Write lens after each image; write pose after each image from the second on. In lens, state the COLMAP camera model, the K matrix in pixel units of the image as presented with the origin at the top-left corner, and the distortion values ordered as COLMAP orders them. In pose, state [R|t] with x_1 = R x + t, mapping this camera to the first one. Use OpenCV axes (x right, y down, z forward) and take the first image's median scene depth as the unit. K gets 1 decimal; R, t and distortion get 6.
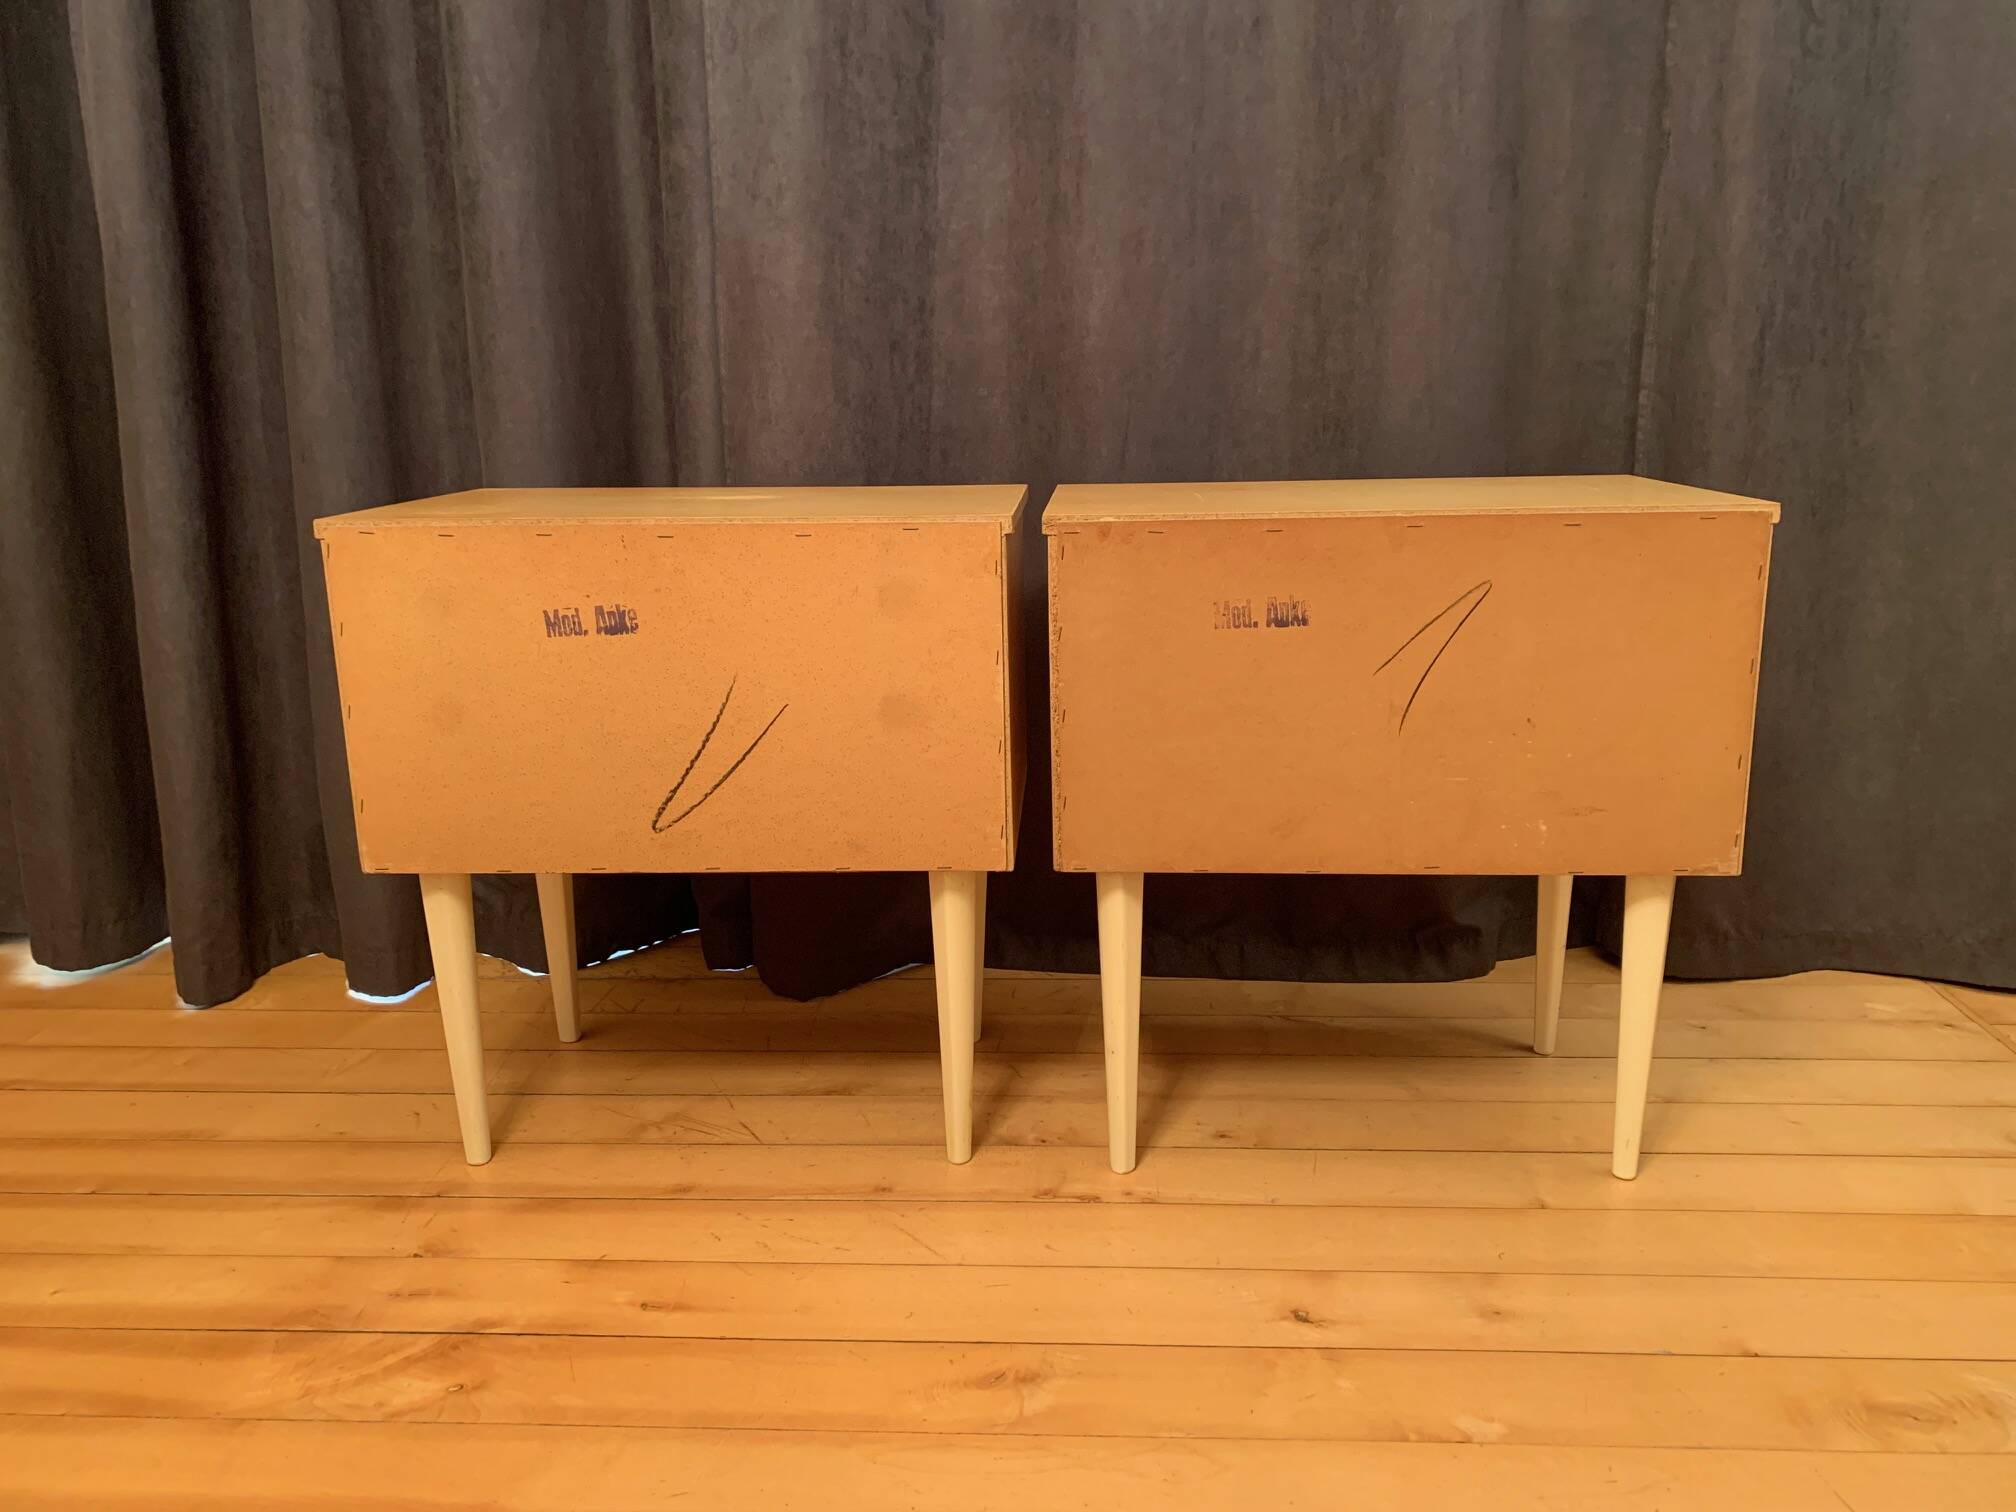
lens RADIAL K [[1558.2, 0, 1011.2], [0, 1558.2, 749.4], [0, 0, 1]] dist [0.021562, -0.015914]
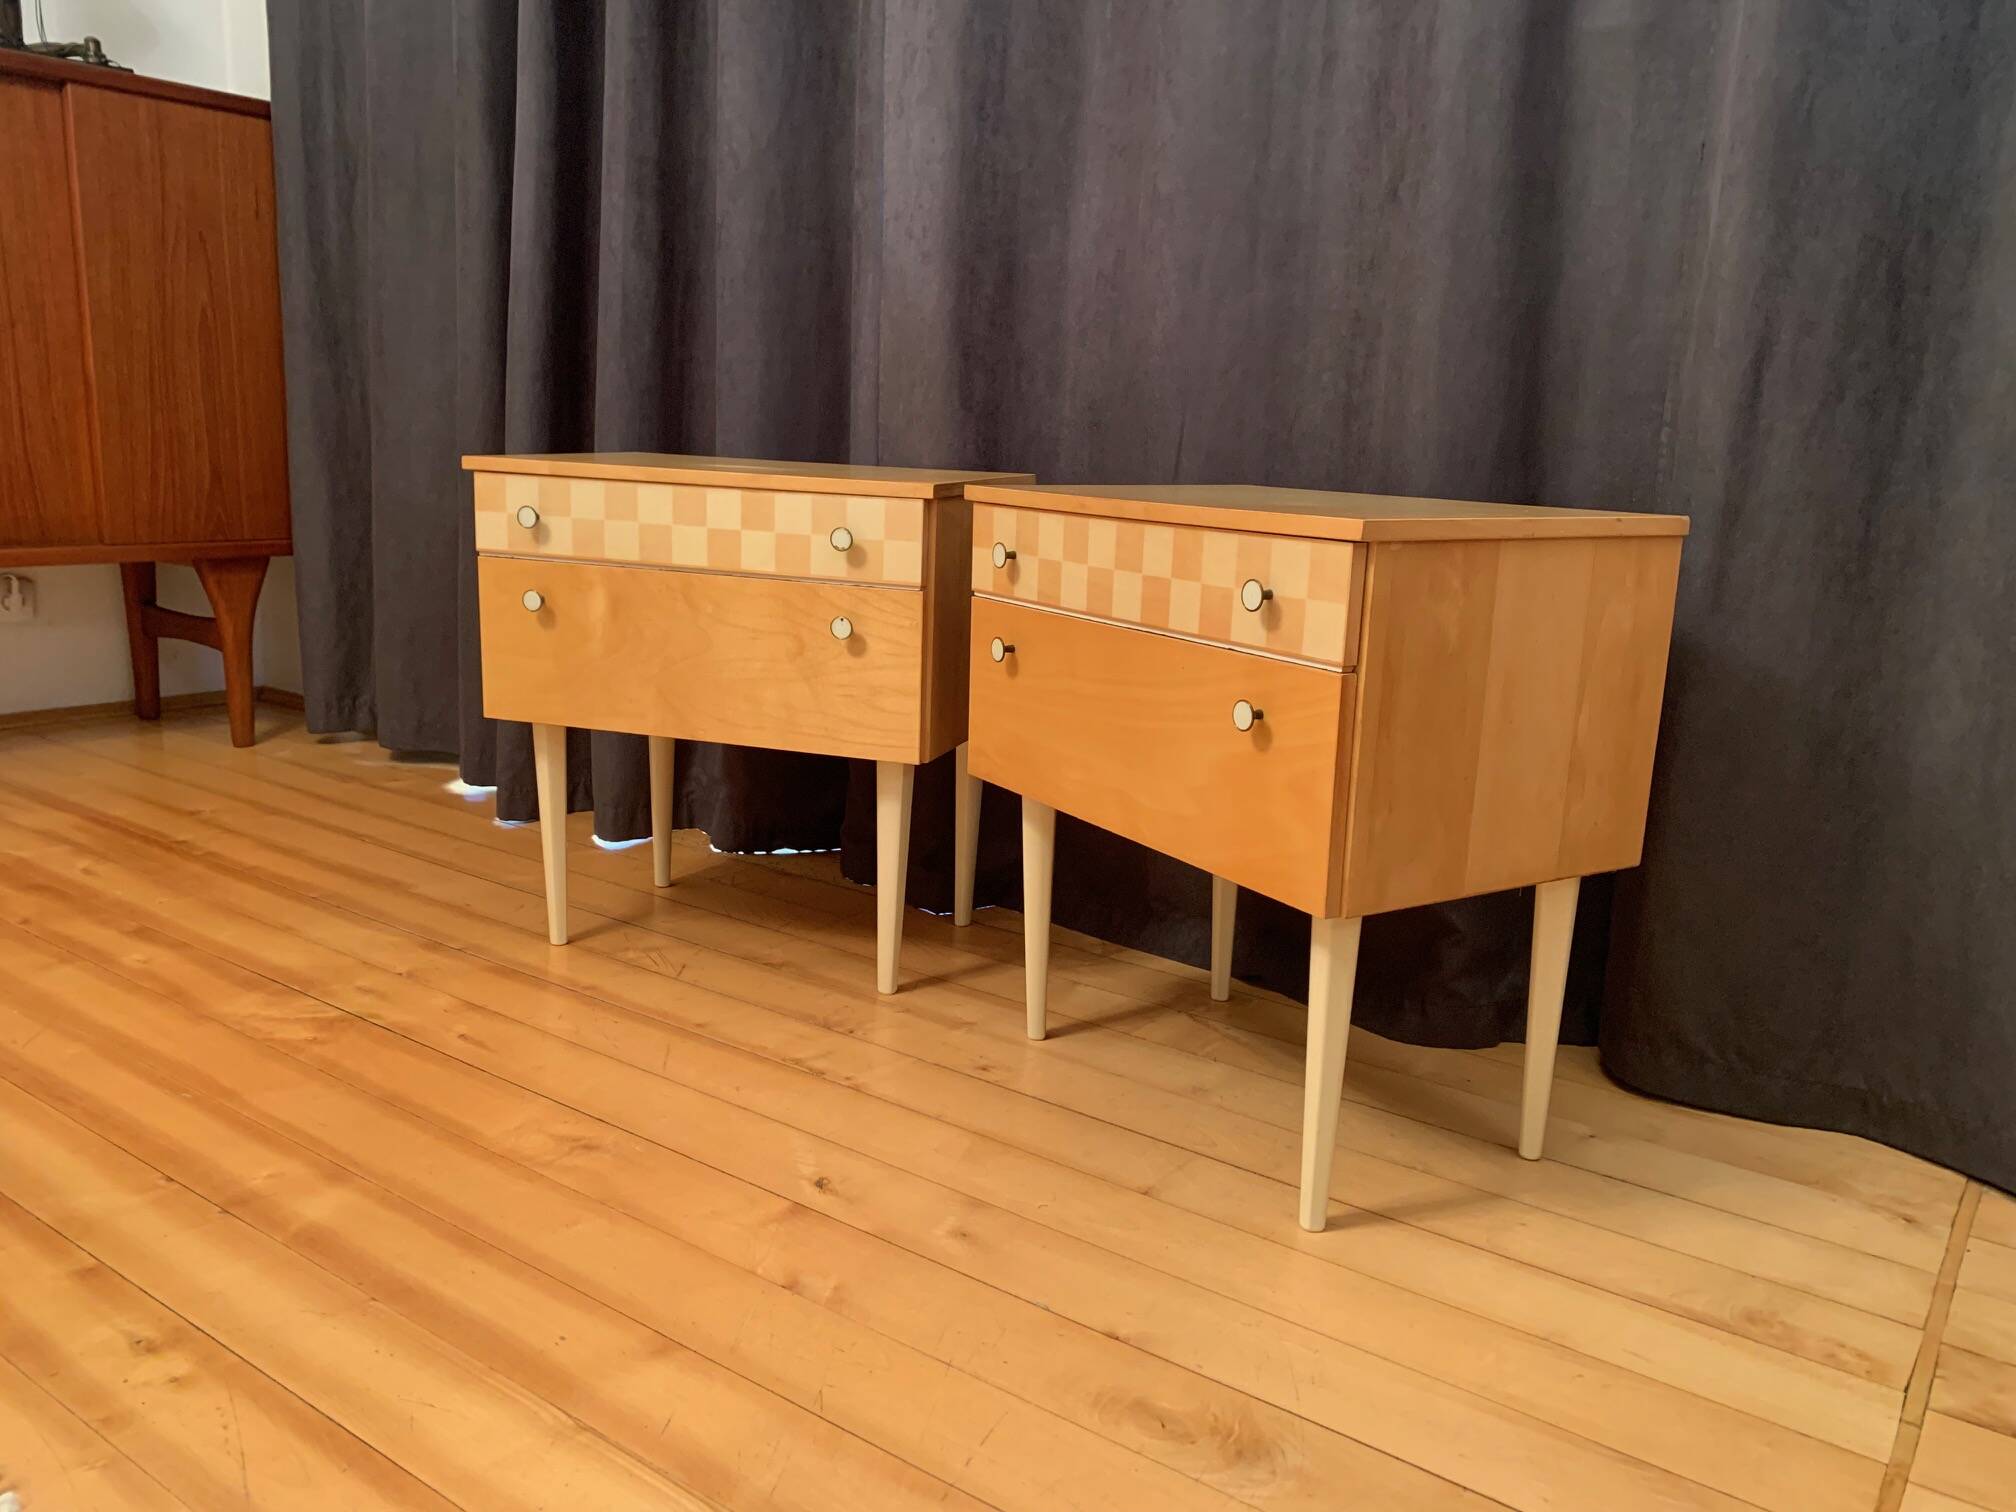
lens RADIAL K [[1558.2, 0, 999.3], [0, 1558.2, 743.5], [0, 0, 1]] dist [0.021562, -0.015914]
pose [[0.837135, 0.153171, -0.525114, 0.632890], [-0.176588, 0.984269, 0.005587, 0.013756], [0.517709, 0.088051, 0.851014, 0.053499]]
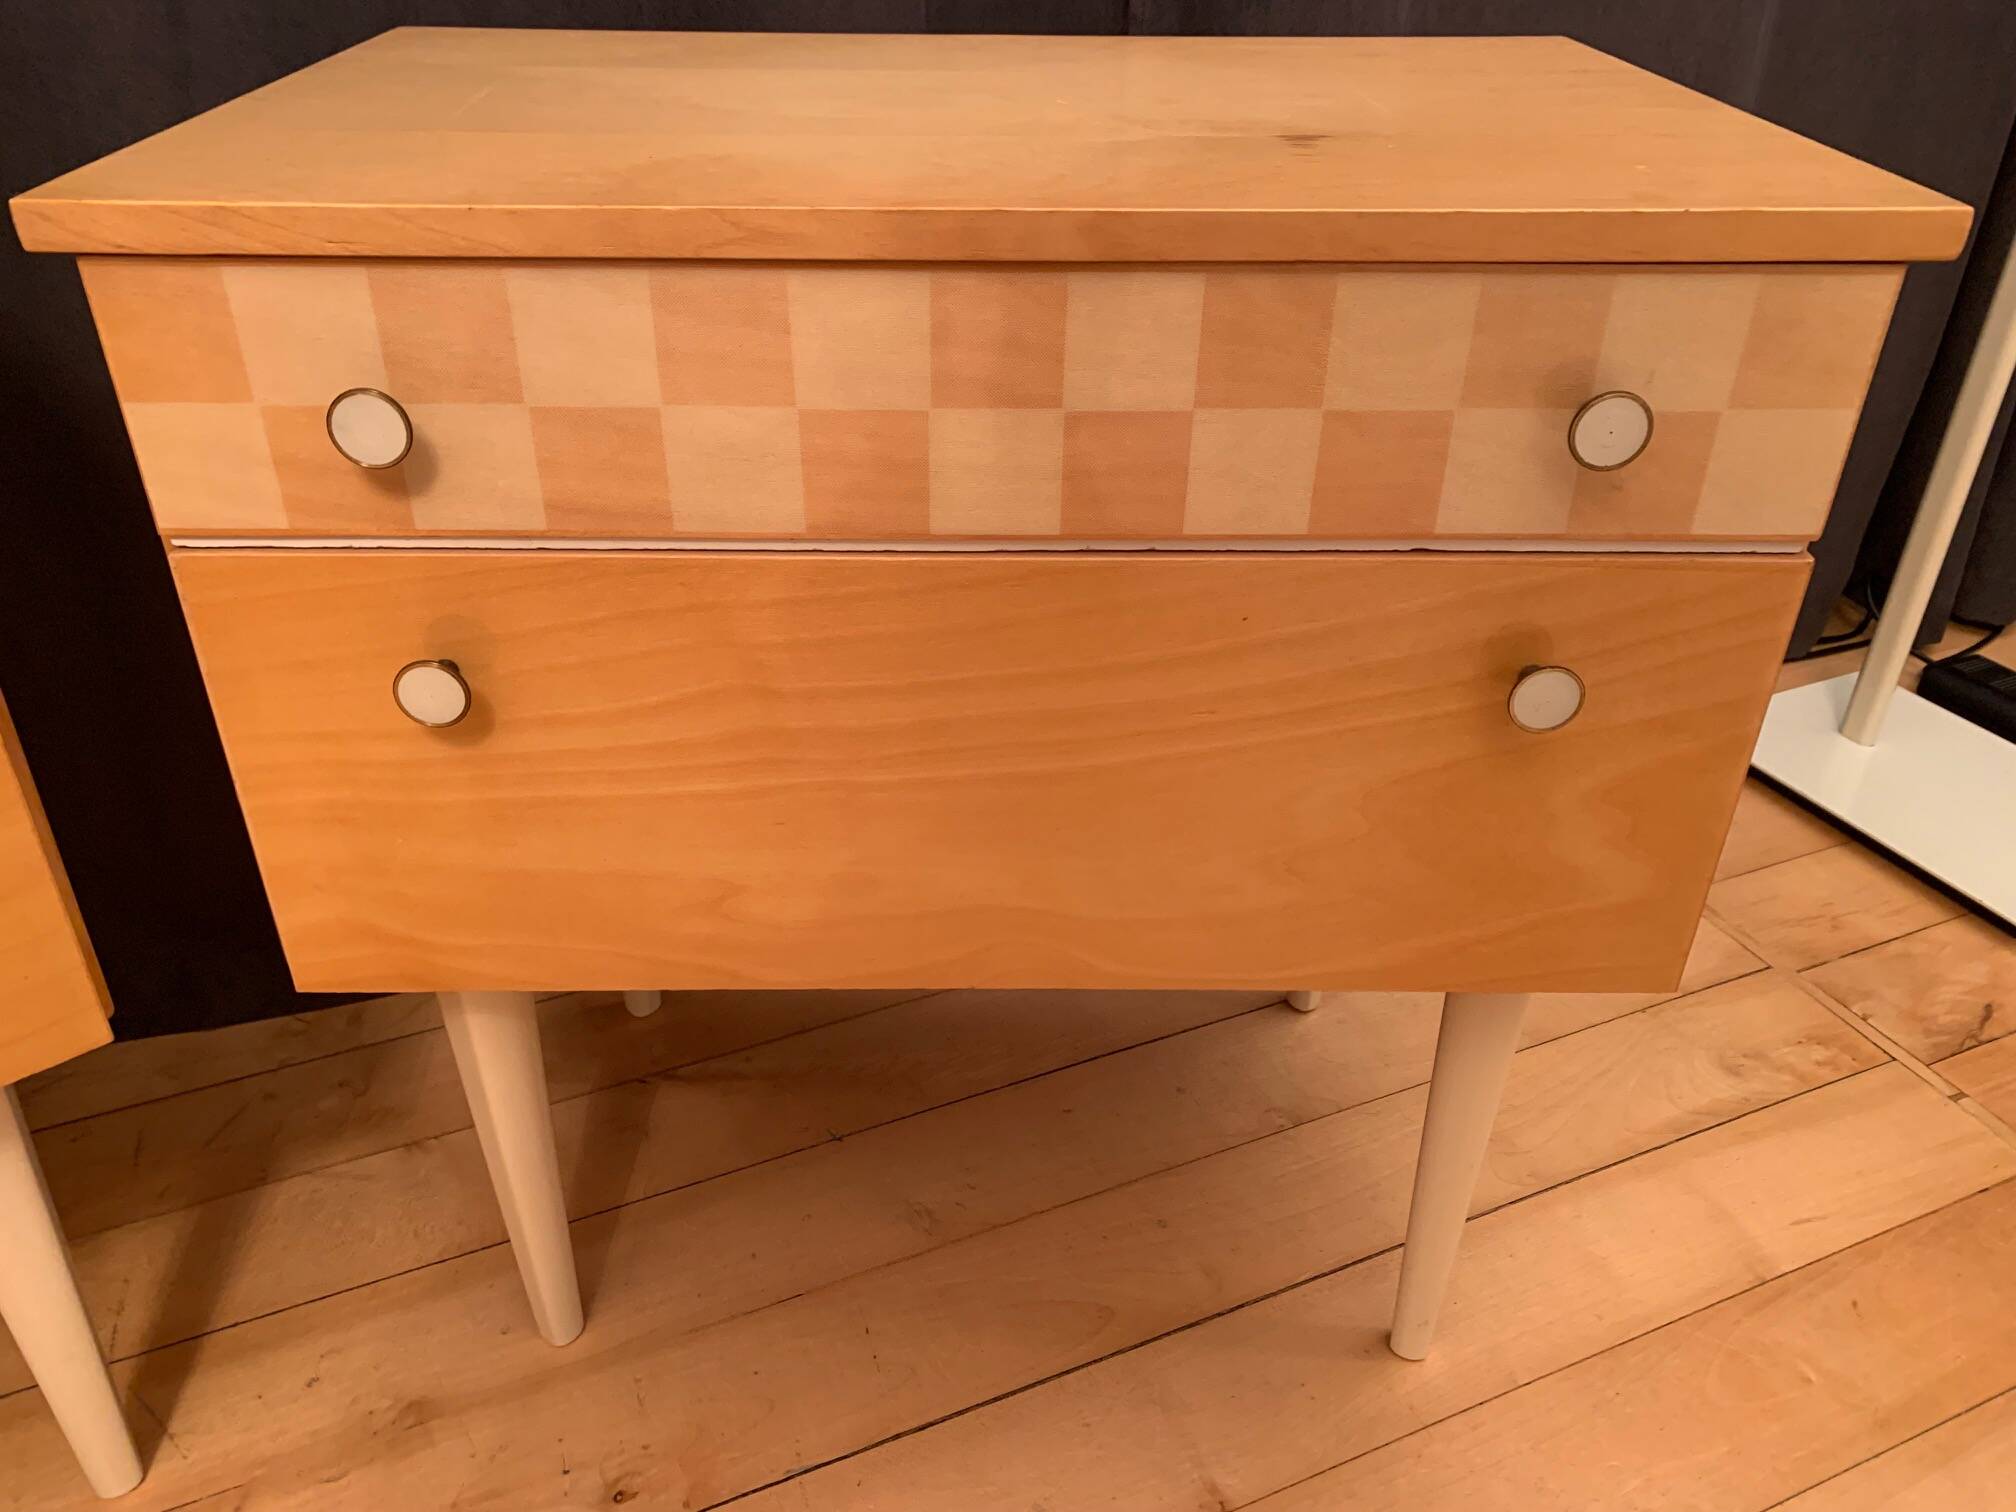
lens RADIAL K [[1558.2, 0, 990.9], [0, 1558.2, 757.2], [0, 0, 1]] dist [0.021562, -0.015914]
pose [[0.892346, -0.212915, 0.397977, 0.085911], [0.081763, 0.943410, 0.321390, -0.122333], [-0.443884, -0.254252, 0.859257, 0.530096]]
